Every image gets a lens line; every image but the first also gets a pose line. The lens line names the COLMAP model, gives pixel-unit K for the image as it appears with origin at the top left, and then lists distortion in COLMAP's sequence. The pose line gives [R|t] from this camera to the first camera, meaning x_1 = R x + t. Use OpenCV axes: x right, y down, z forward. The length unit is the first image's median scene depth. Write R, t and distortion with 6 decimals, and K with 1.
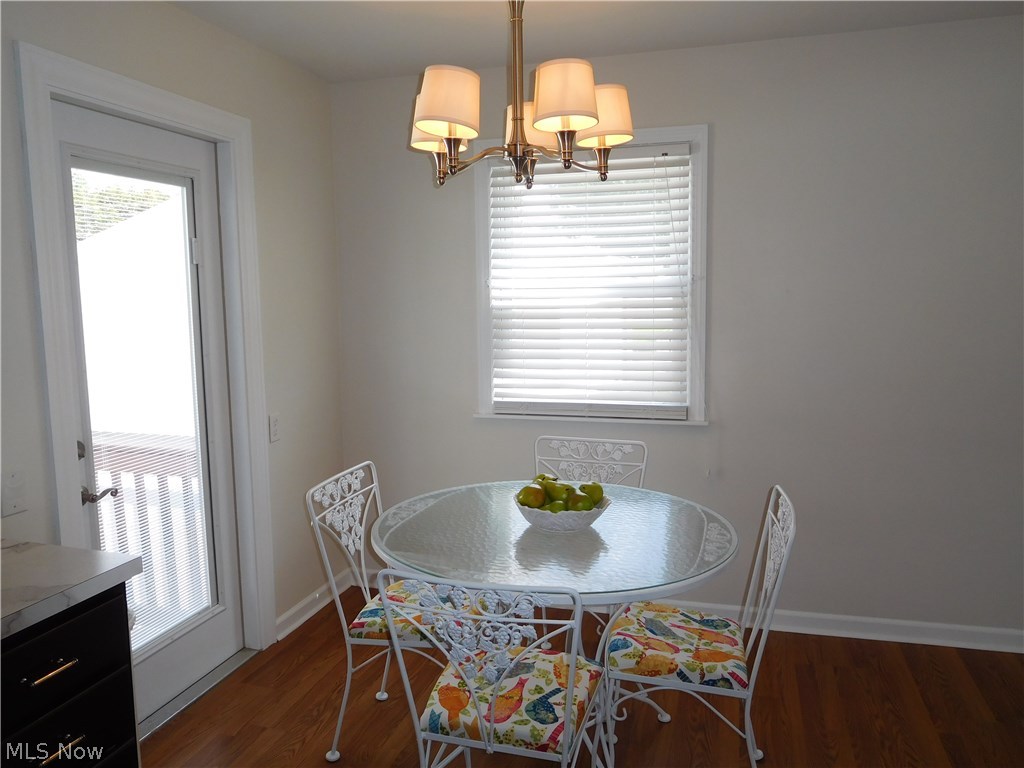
lens RADIAL K [[755.5, 0, 512.3], [0, 755.5, 388.4], [0, 0, 1]] dist [-0.017190, -0.007829]
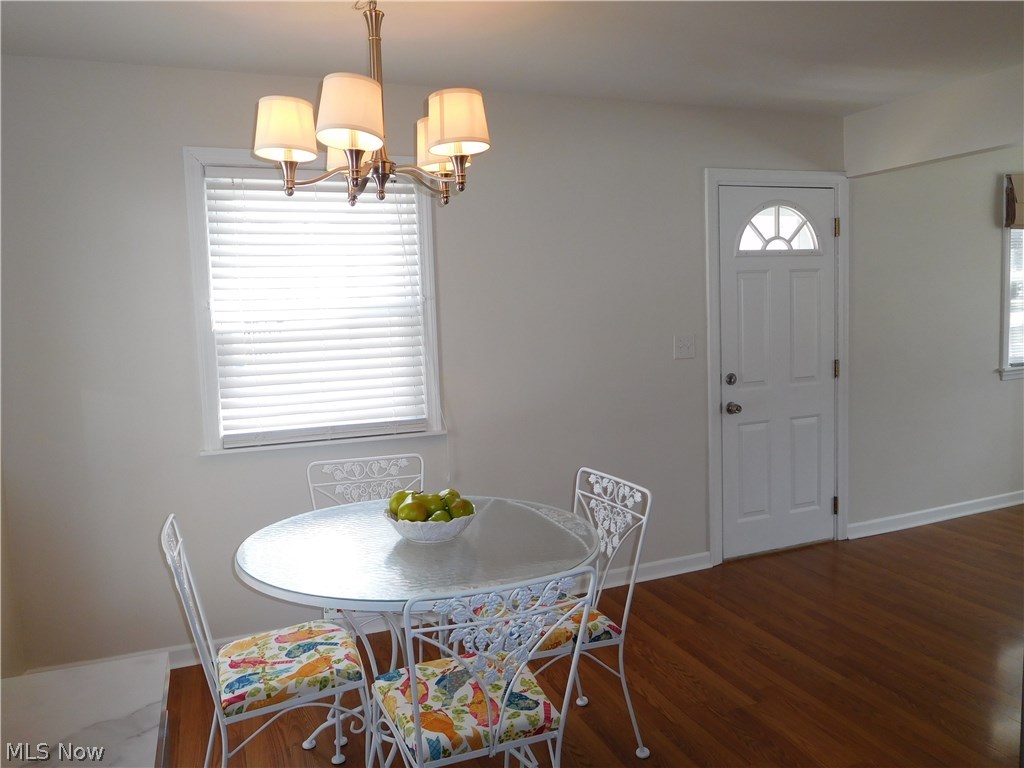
lens RADIAL K [[755.5, 0, 512.3], [0, 755.5, 388.4], [0, 0, 1]] dist [-0.017190, -0.007829]
pose [[0.783951, -0.074024, 0.616394, -0.425492], [0.096300, 0.995348, -0.002945, -0.004122], [-0.613309, 0.061668, 0.787432, 0.106752]]
